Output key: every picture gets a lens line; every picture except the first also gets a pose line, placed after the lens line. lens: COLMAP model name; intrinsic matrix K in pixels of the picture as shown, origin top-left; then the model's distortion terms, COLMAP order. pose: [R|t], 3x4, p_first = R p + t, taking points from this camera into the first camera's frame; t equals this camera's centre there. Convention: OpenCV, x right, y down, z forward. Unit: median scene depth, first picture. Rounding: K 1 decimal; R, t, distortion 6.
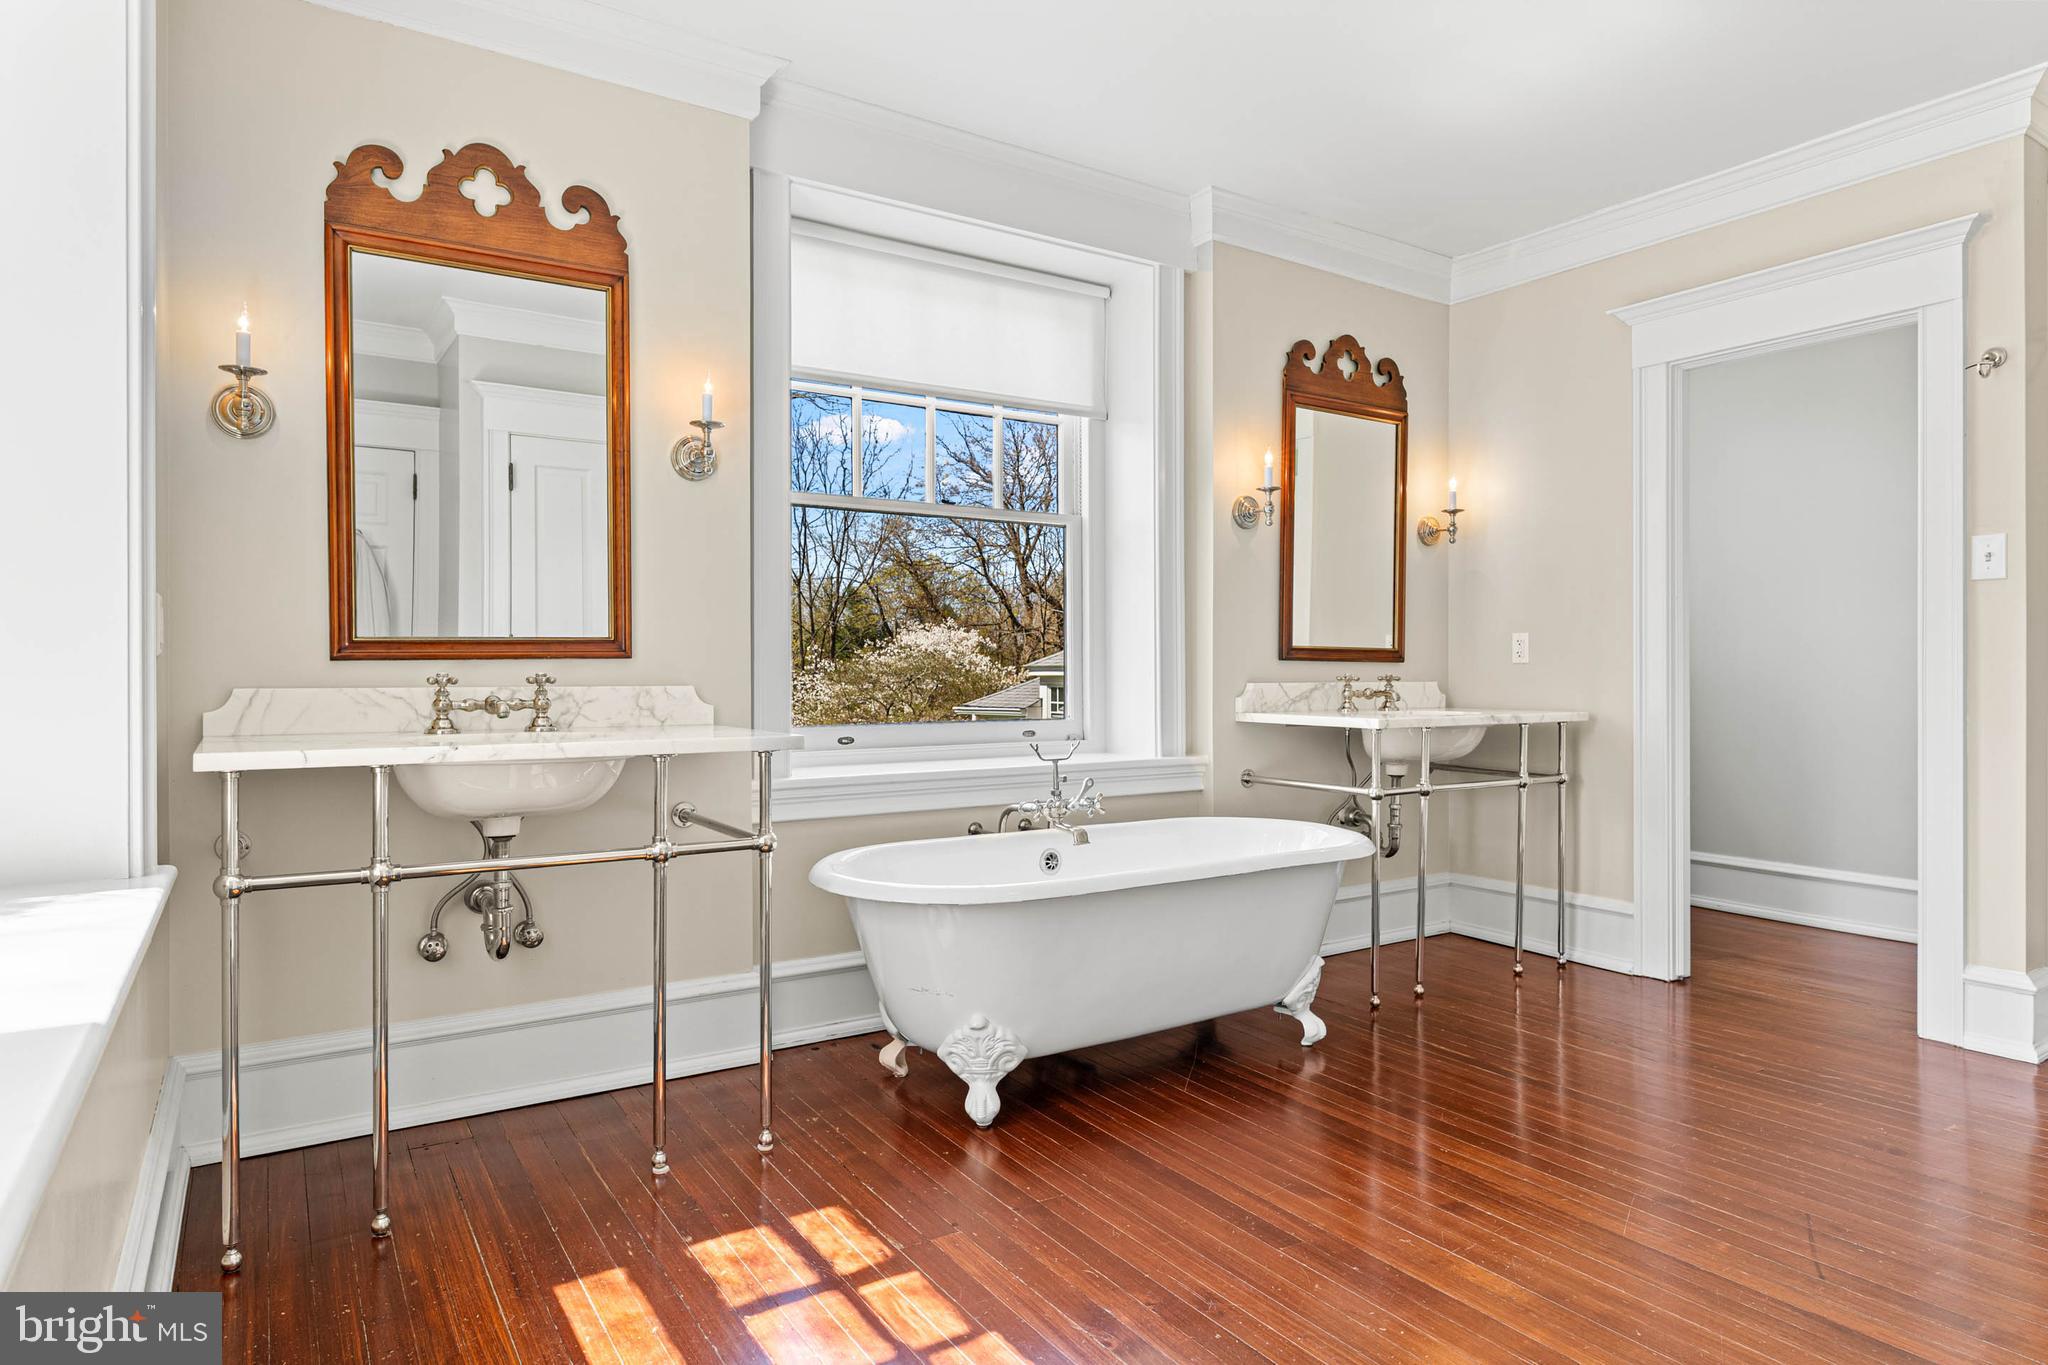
lens RADIAL K [[1184.1, 0, 1030.3], [0, 1184.1, 673.9], [0, 0, 1]] dist [-0.000609, 0.001215]
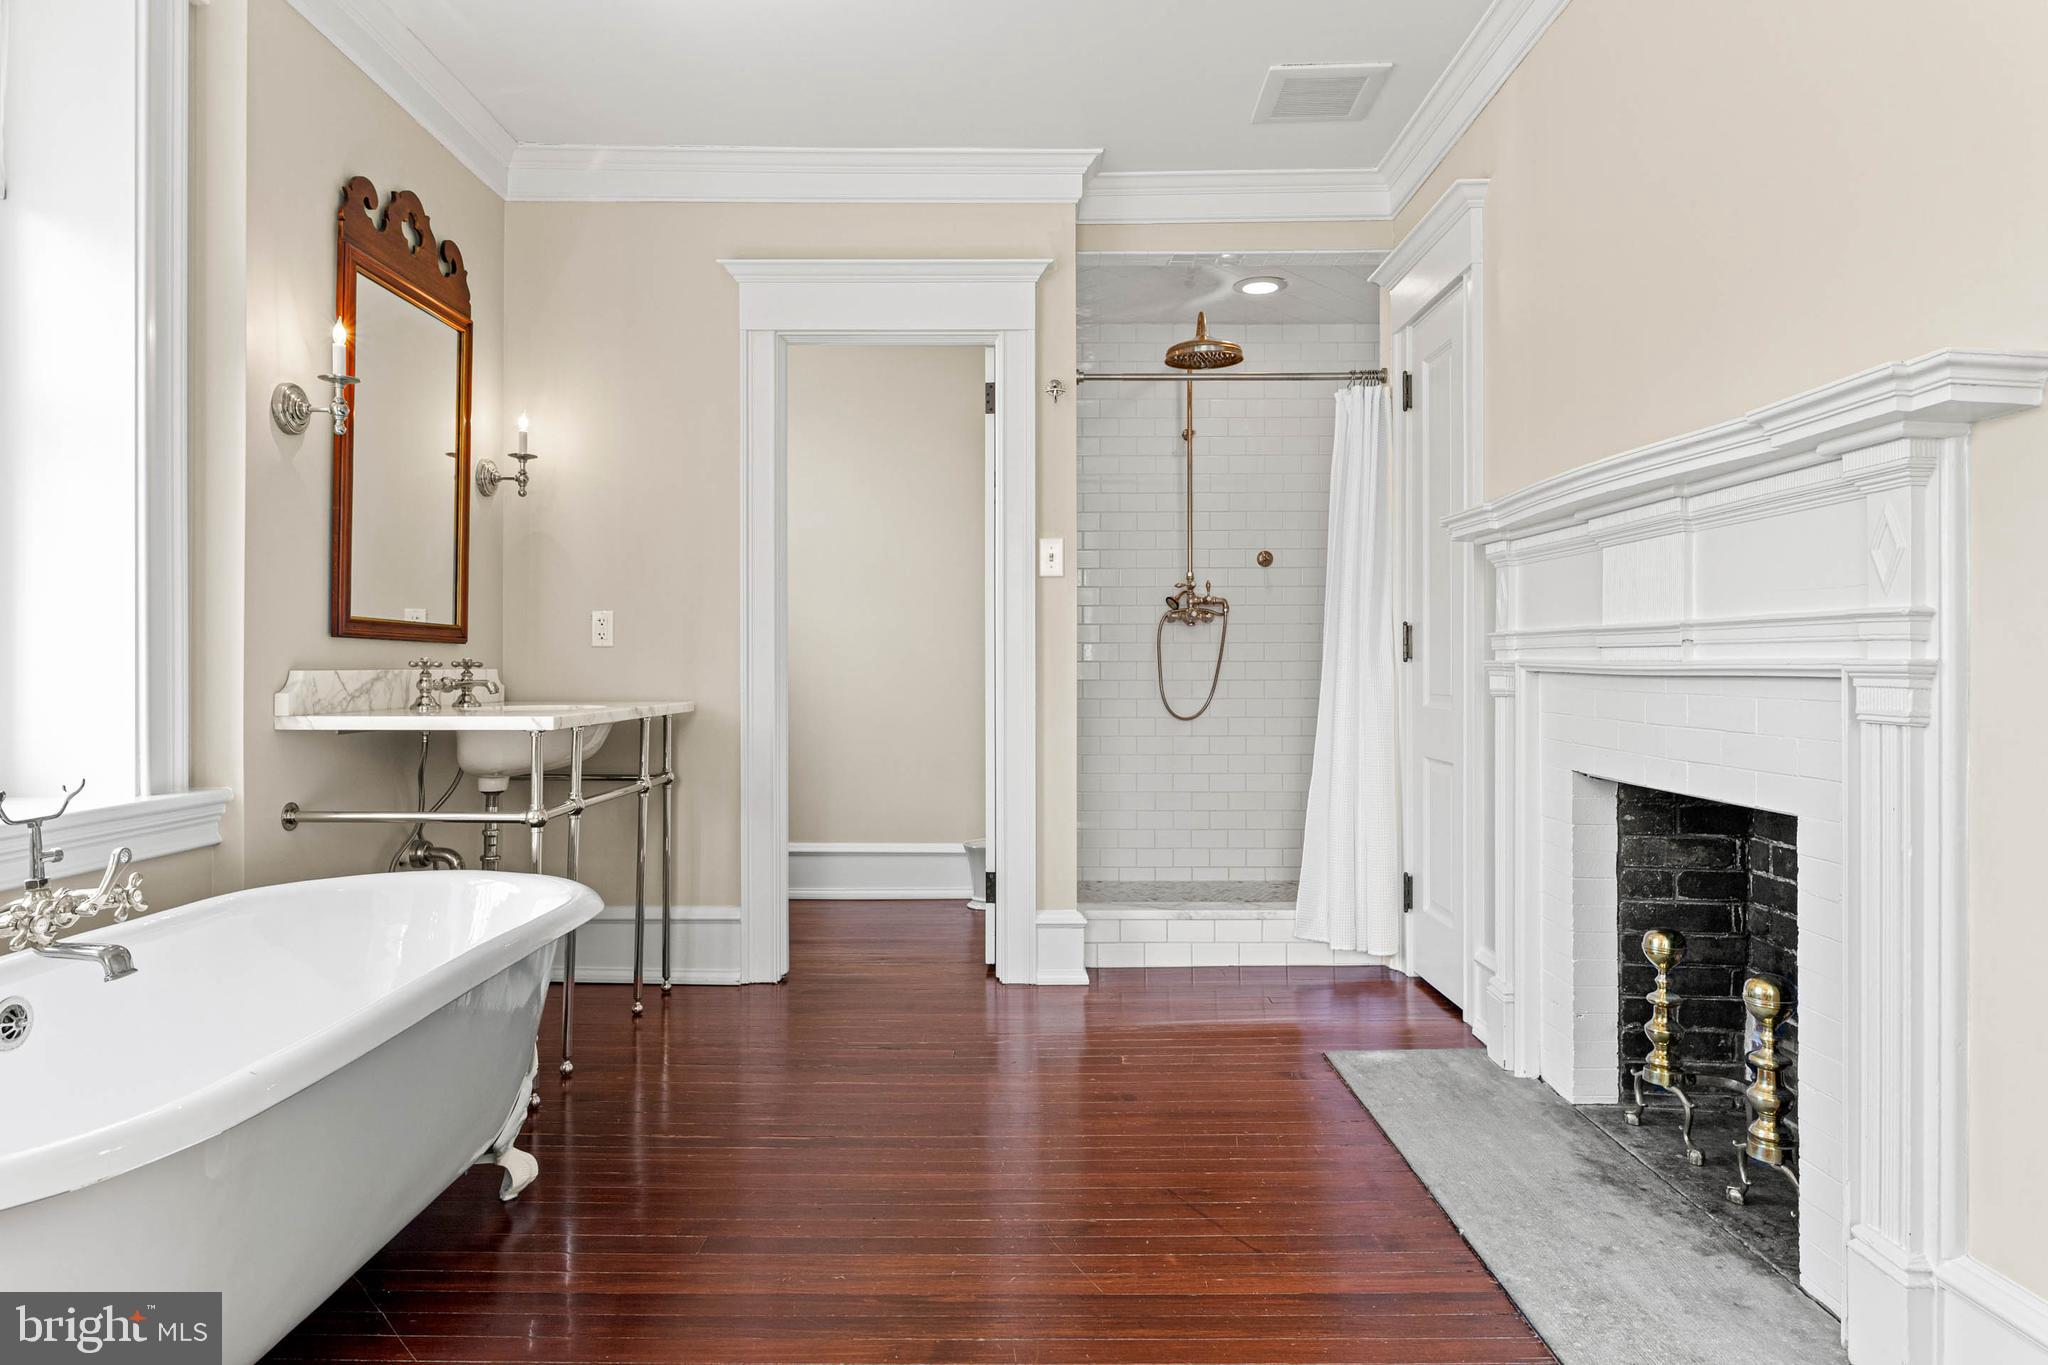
lens RADIAL K [[1184.1, 0, 1052.0], [0, 1184.1, 658.3], [0, 0, 1]] dist [-0.000609, 0.001215]
pose [[0.545783, 0.003240, 0.837920, -0.133202], [0.002785, 0.999980, -0.005680, 0.005711], [-0.837922, 0.005434, 0.545763, 0.291499]]
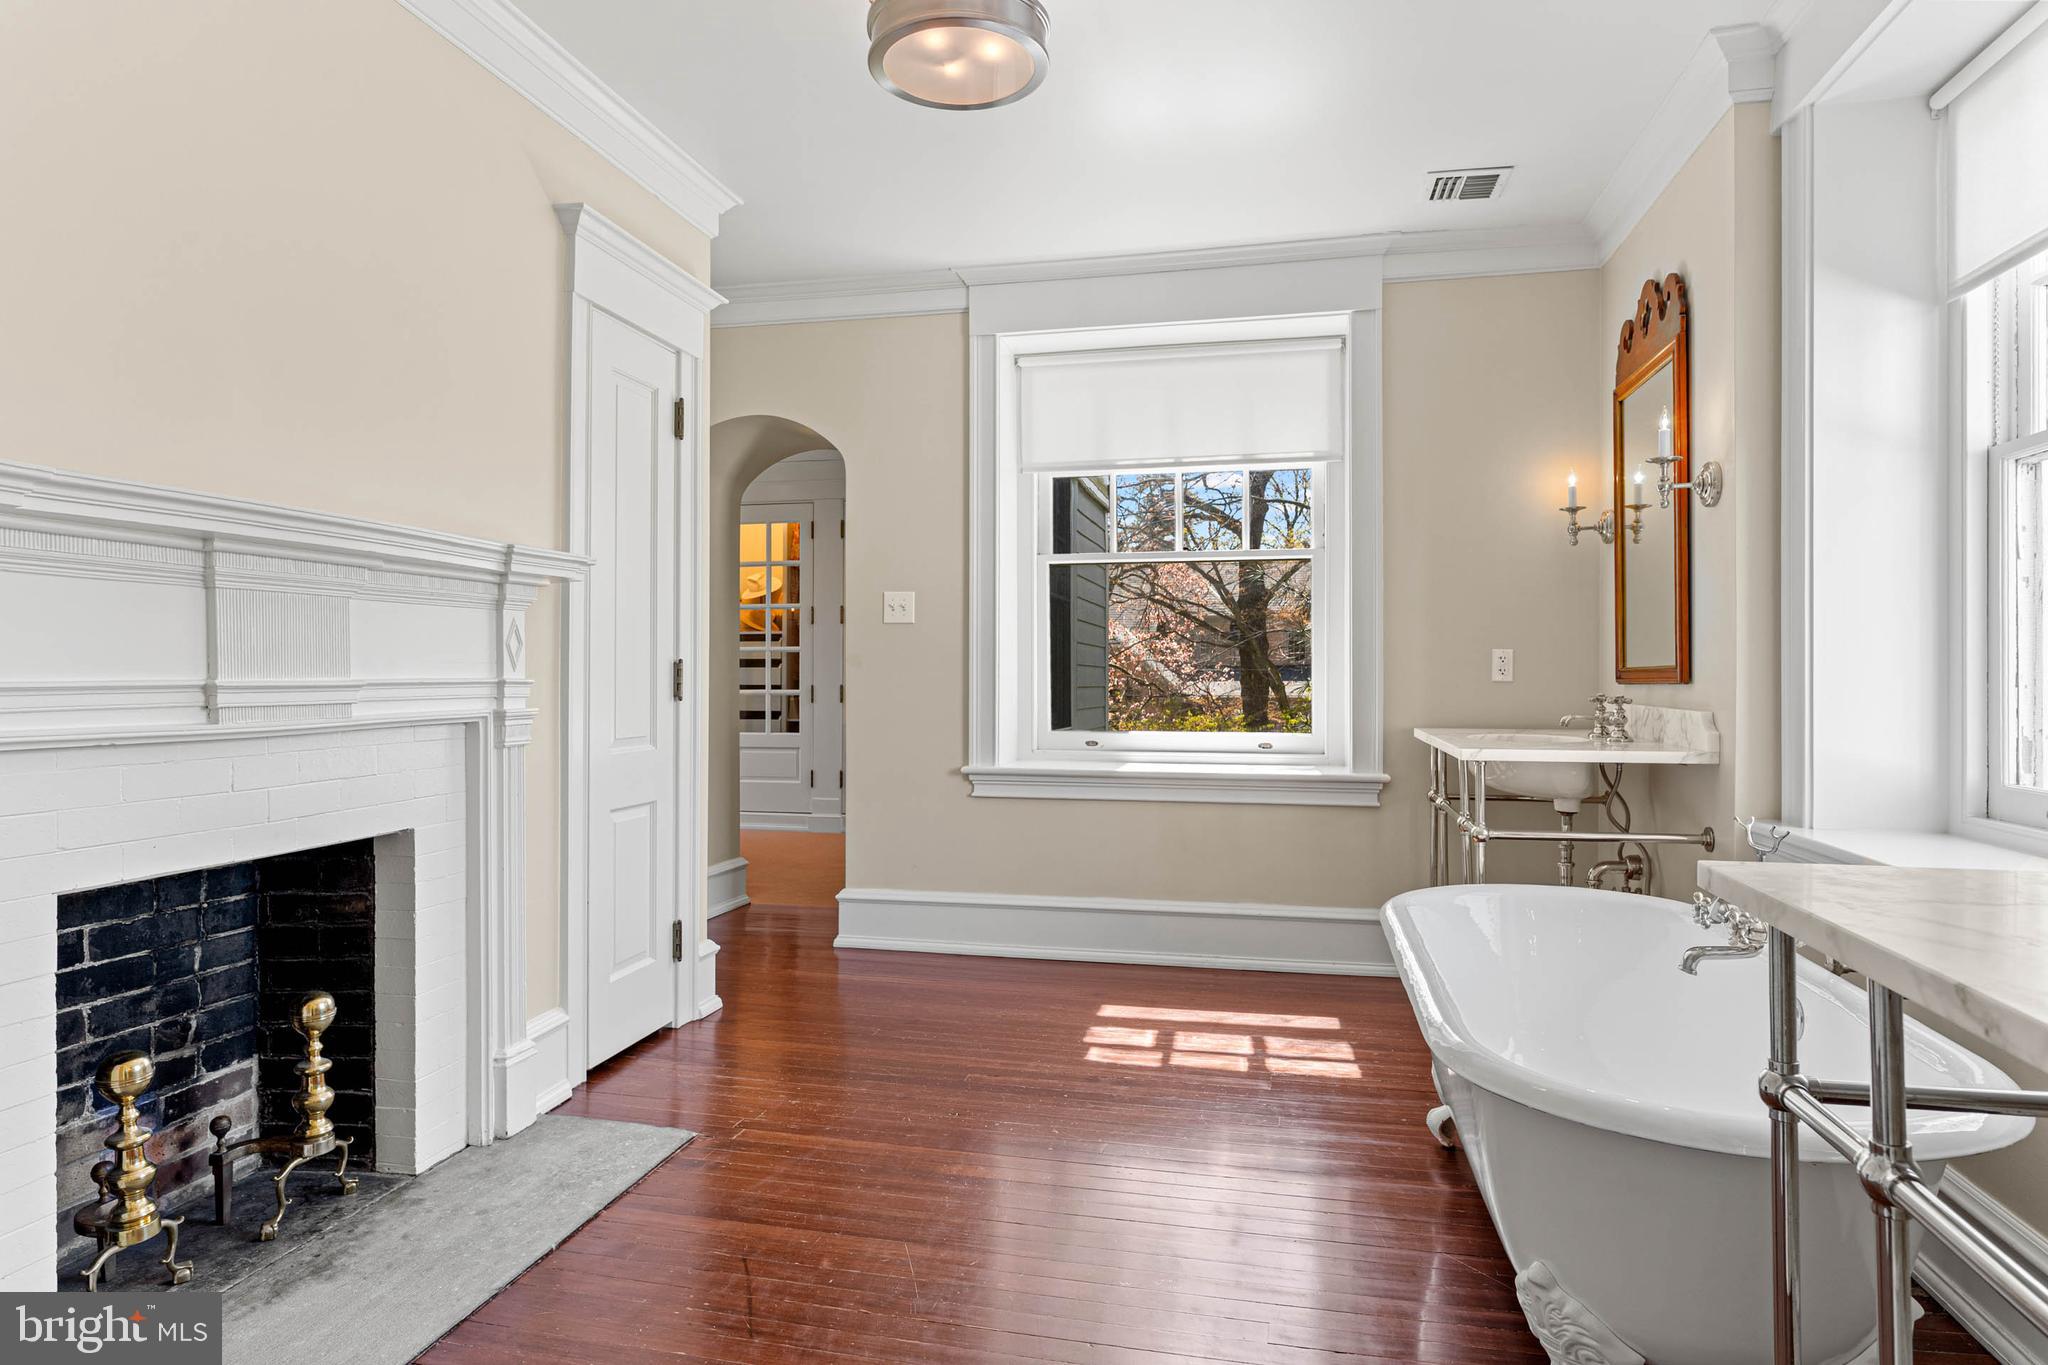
lens RADIAL K [[1184.1, 0, 1020.7], [0, 1184.1, 686.4], [0, 0, 1]] dist [-0.000609, 0.001215]
pose [[-0.726660, 0.006386, -0.686968, 0.602935], [-0.001002, 0.999946, 0.010355, -0.015720], [0.686997, 0.008212, -0.726614, 0.963987]]
